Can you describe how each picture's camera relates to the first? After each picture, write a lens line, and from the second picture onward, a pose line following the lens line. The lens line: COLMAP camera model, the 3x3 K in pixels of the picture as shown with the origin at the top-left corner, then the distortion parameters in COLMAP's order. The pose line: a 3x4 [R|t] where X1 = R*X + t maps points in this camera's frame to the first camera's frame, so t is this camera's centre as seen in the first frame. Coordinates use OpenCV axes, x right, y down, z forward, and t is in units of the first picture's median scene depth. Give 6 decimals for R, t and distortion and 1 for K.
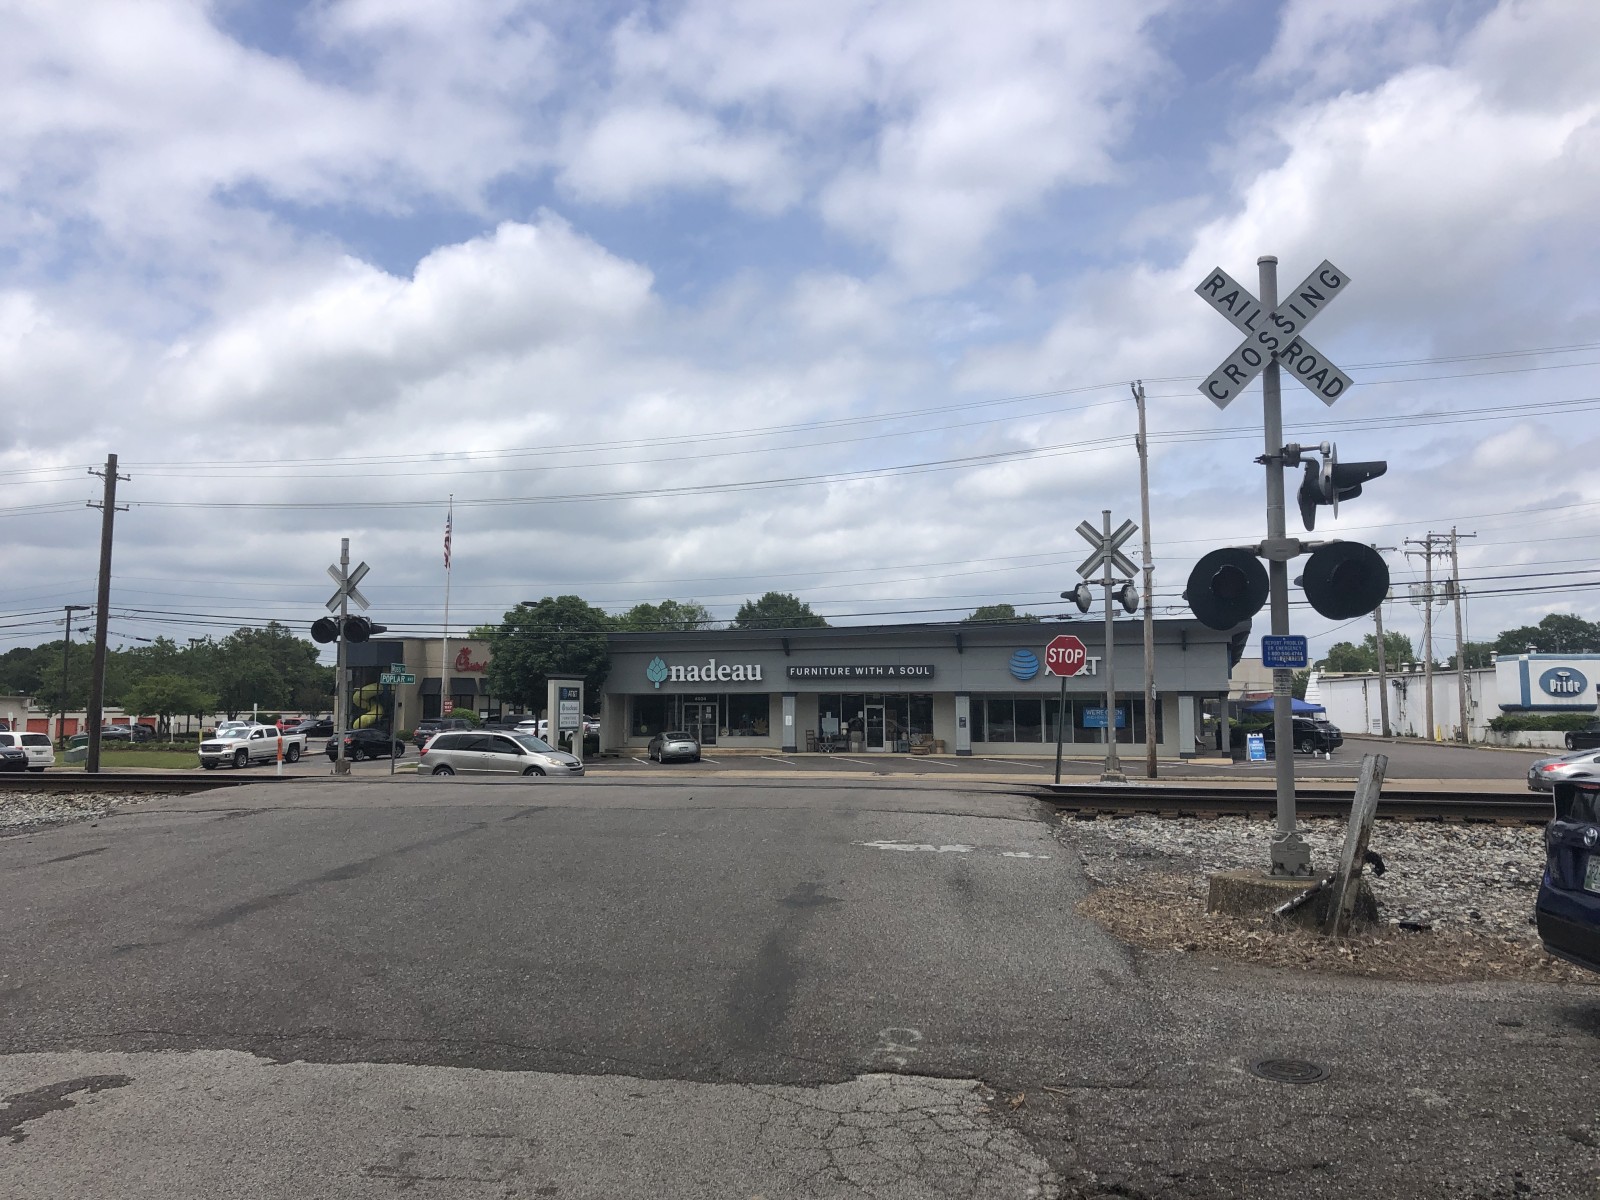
lens RADIAL K [[1330.7, 0, 789.8], [0, 1330.7, 555.7], [0, 0, 1]] dist [0.147194, -0.273401]
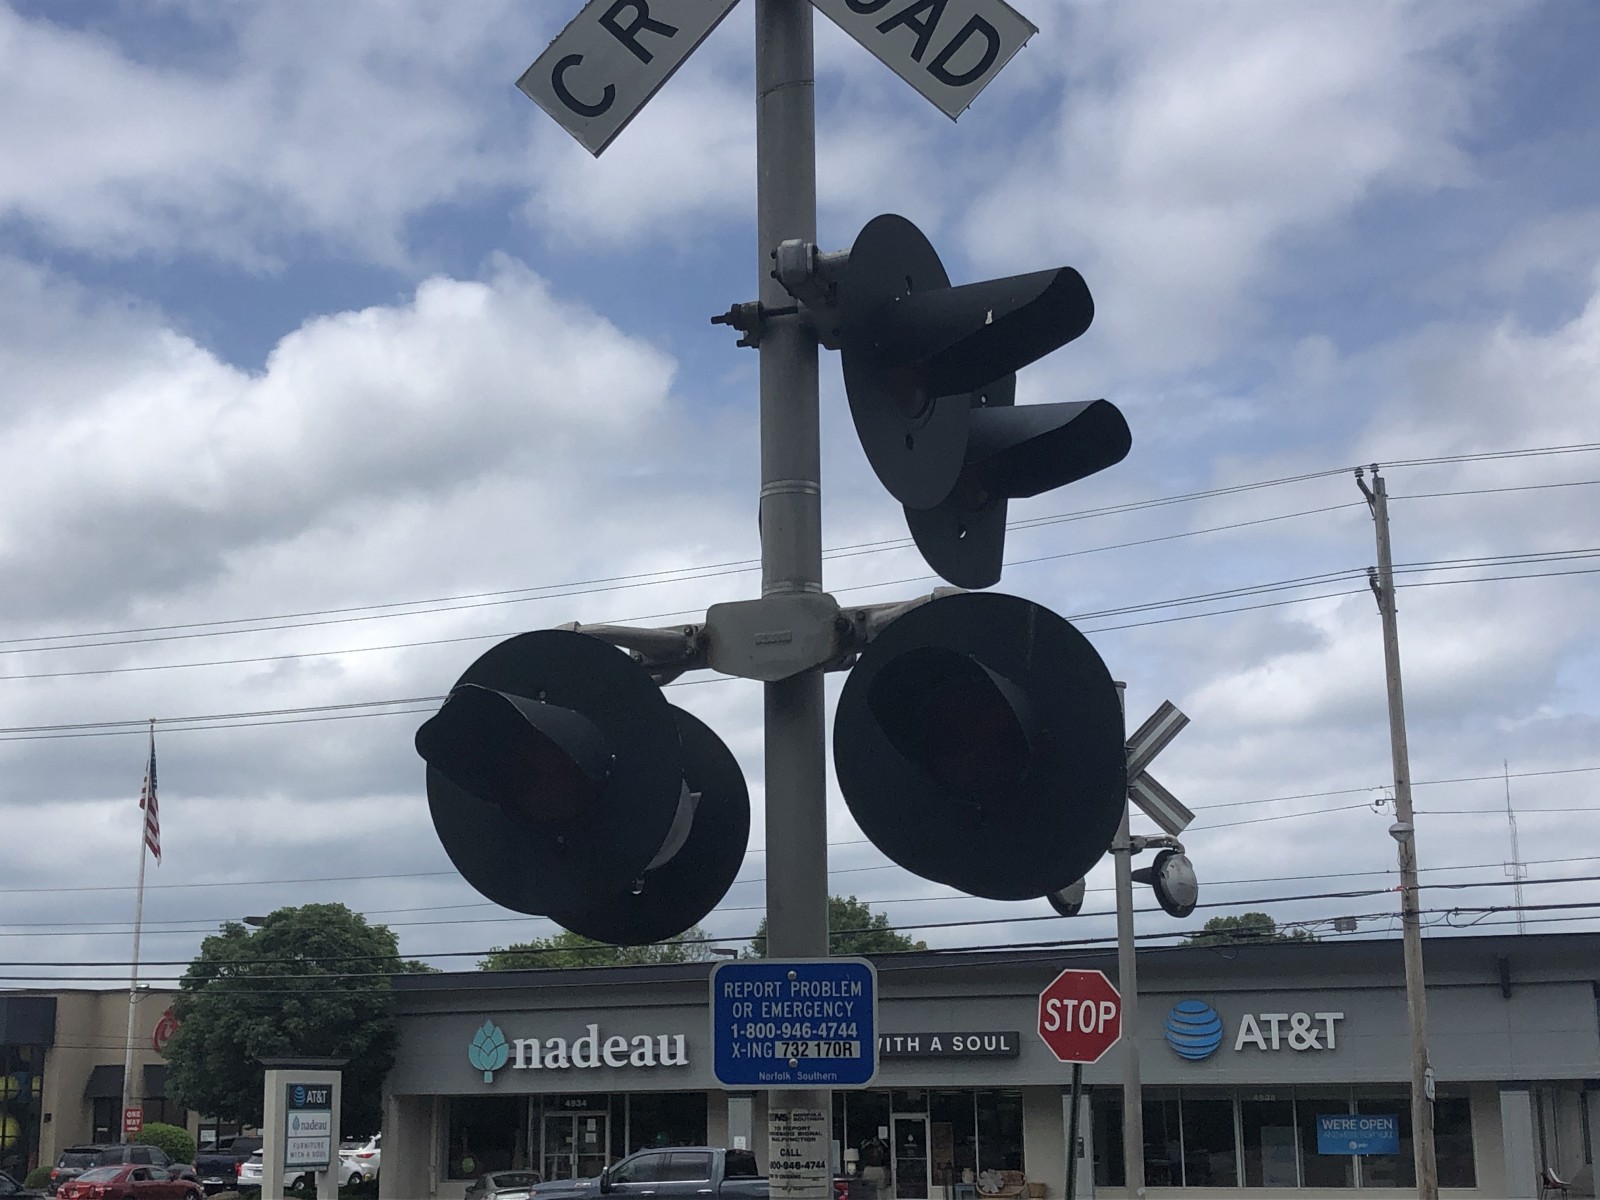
lens RADIAL K [[2343.6, 0, 800.0], [0, 2343.6, 600.0], [0, 0, 1]] dist [0.210168, -0.790783]
pose [[0.999105, -0.017050, -0.038704, 0.061715], [0.013177, 0.995080, -0.098197, 0.005382], [0.040188, 0.097599, 0.994414, 0.084520]]
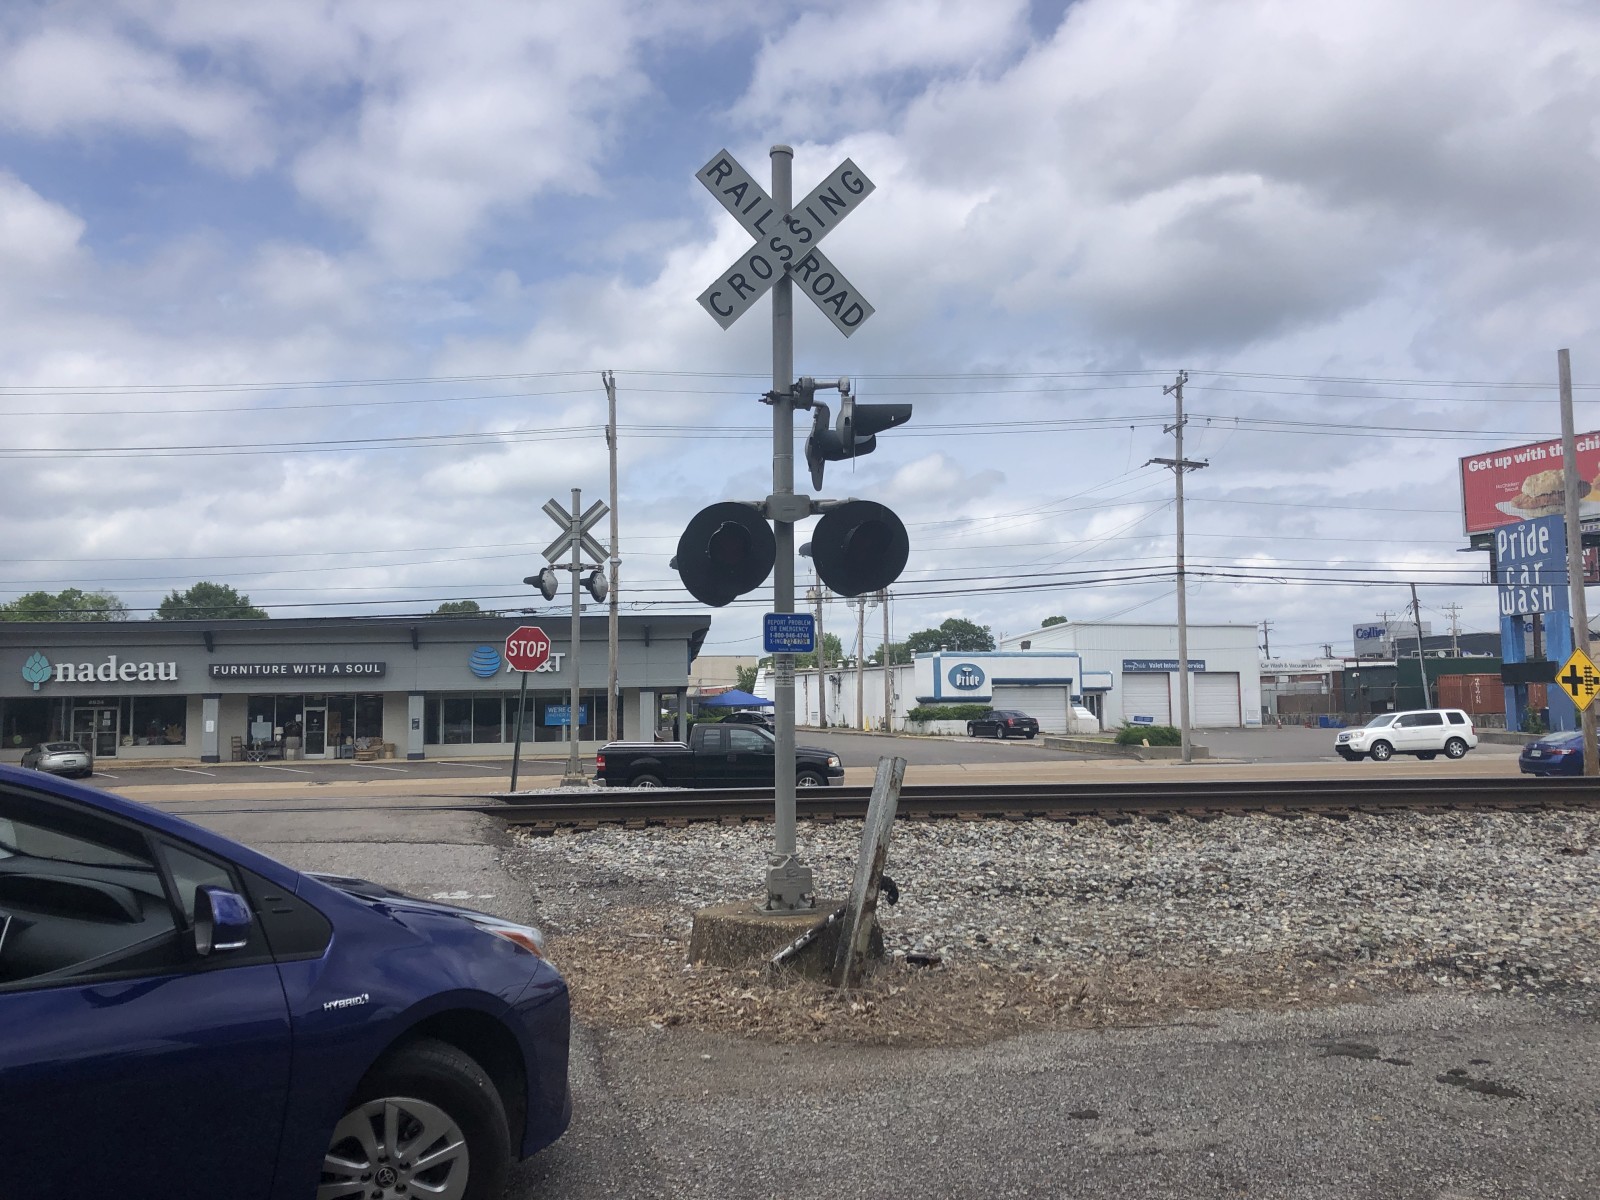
lens RADIAL K [[1340.4, 0, 800.0], [0, 1340.4, 600.0], [0, 0, 1]] dist [0.034485, -0.017561]
pose [[0.920610, 0.019368, 0.390003, 0.009025], [-0.032653, 0.999089, 0.027463, 0.004468], [-0.389116, -0.038017, 0.920404, 0.040394]]
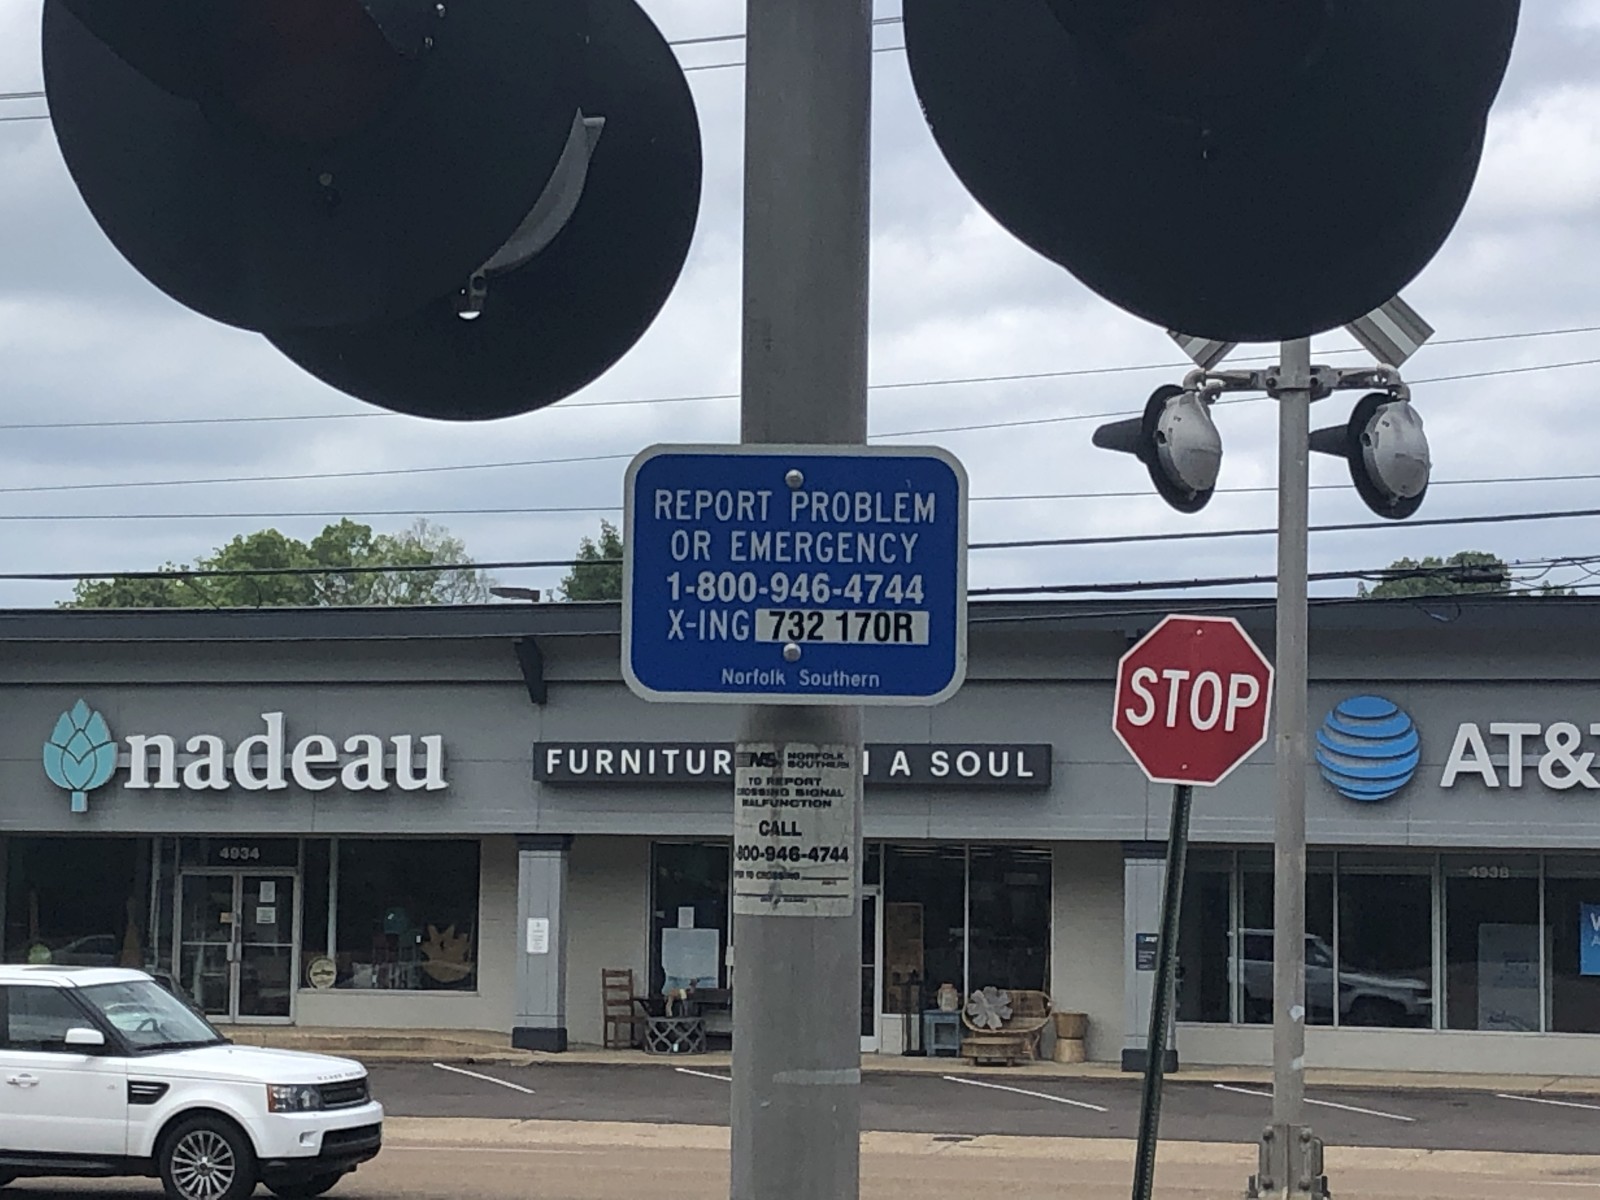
lens RADIAL K [[4316.0, 0, 793.5], [0, 4316.0, 500.7], [0, 0, 1]] dist [0.242496, -0.257560]
pose [[0.999844, 0.016263, -0.006937, 0.058840], [-0.016083, 0.999552, 0.025239, 0.008533], [0.007344, -0.025123, 0.999657, 0.092779]]
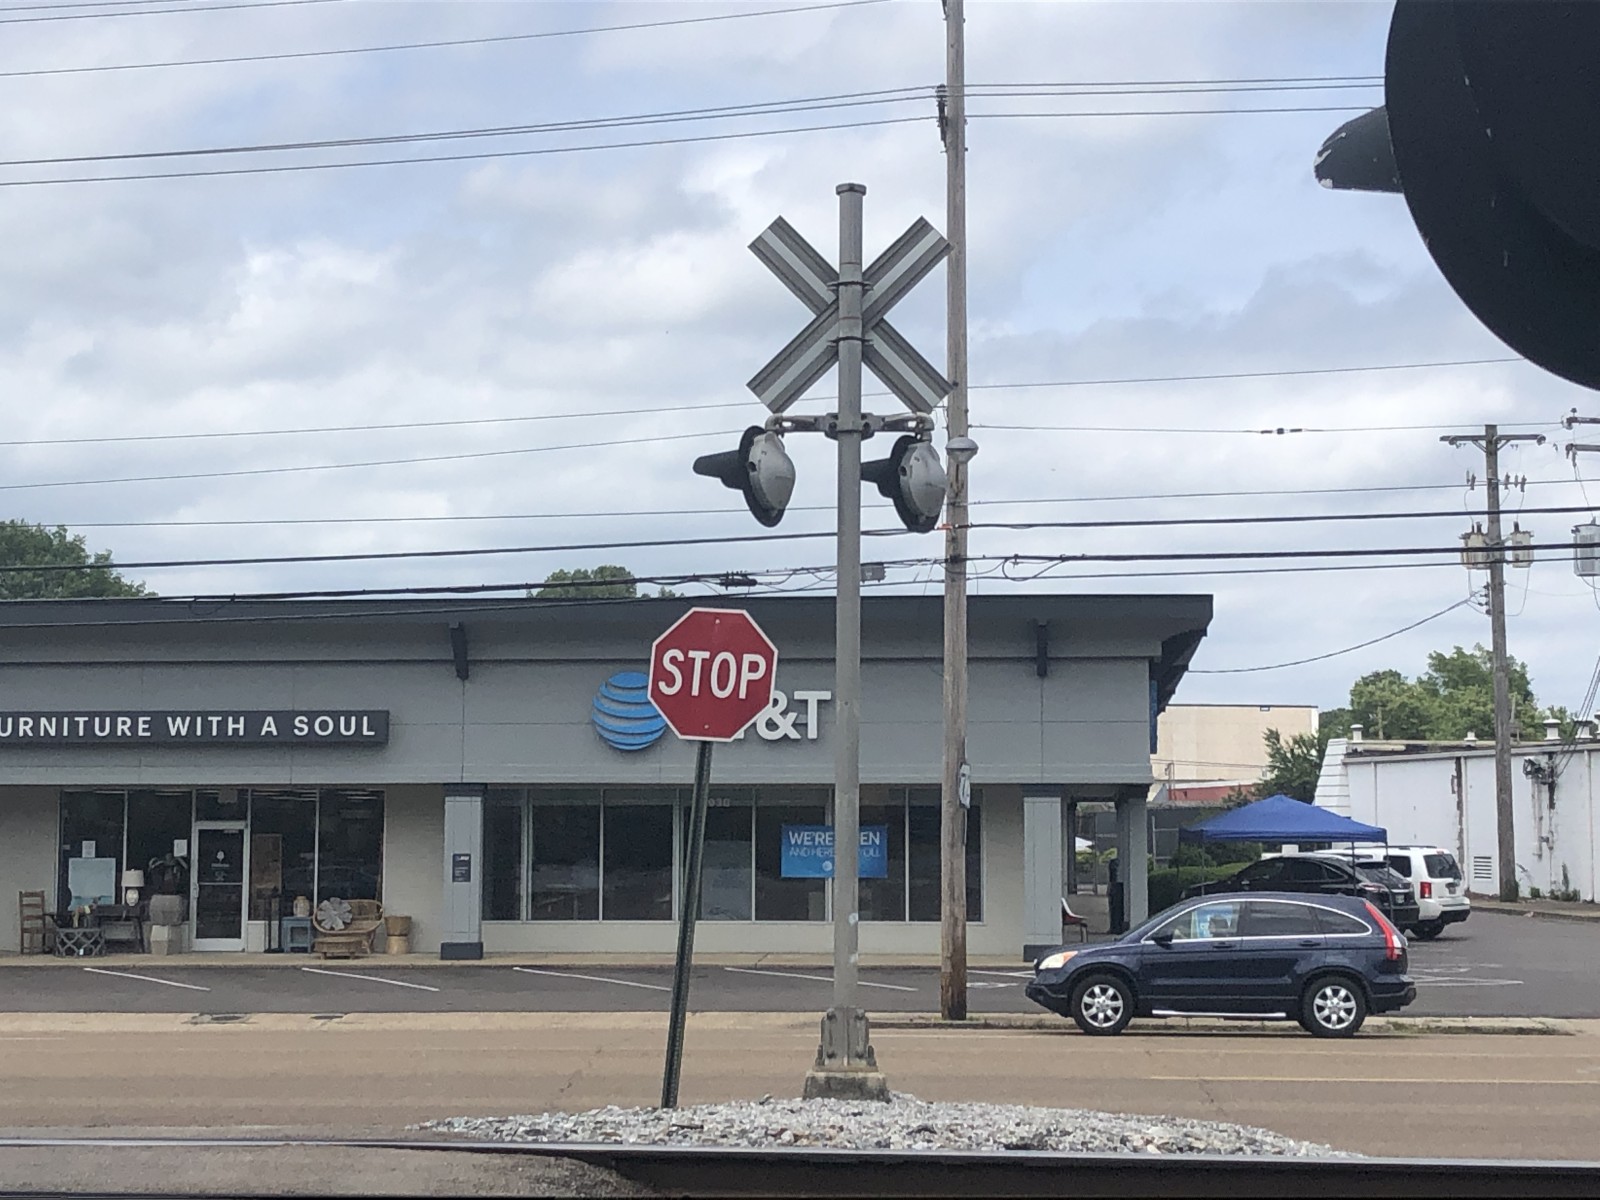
lens RADIAL K [[3219.0, 0, 799.8], [0, 3219.0, 534.9], [0, 0, 1]] dist [0.259920, -0.582447]
pose [[0.976783, 0.024001, 0.212882, 0.028249], [-0.029483, 0.999309, 0.022613, 0.010598], [-0.212193, -0.028364, 0.976816, 0.114198]]
